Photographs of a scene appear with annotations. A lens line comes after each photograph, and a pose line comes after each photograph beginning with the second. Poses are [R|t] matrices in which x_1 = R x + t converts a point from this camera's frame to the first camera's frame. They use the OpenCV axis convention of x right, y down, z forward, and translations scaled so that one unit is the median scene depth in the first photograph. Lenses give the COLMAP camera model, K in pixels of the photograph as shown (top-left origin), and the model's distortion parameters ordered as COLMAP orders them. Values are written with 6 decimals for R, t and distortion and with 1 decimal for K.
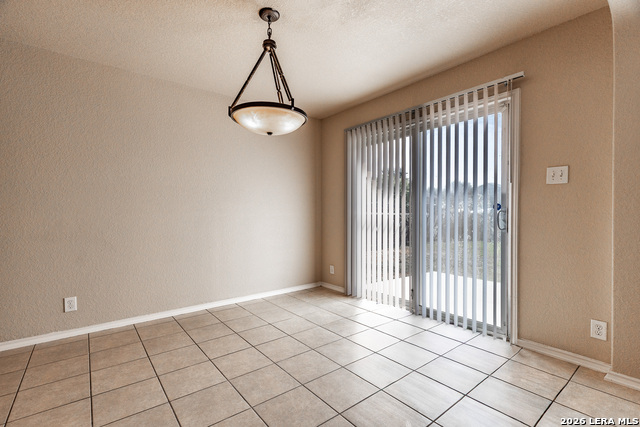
lens RADIAL K [[288.1, 0, 308.7], [0, 288.1, 215.2], [0, 0, 1]] dist [0.003790, 0.000226]
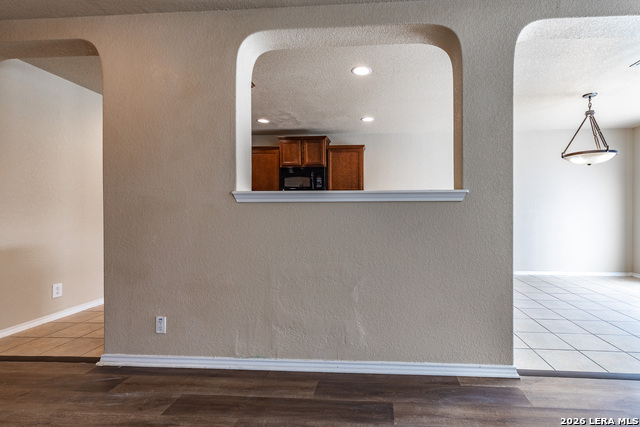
lens RADIAL K [[326.0, 0, 320.0], [0, 326.0, 213.5], [0, 0, 1]] dist [-0.002690, -0.000586]
pose [[0.743301, 0.007683, -0.668913, -0.031125], [-0.011974, 0.999927, -0.001821, 0.017202], [0.668850, 0.009363, 0.743339, -1.440104]]
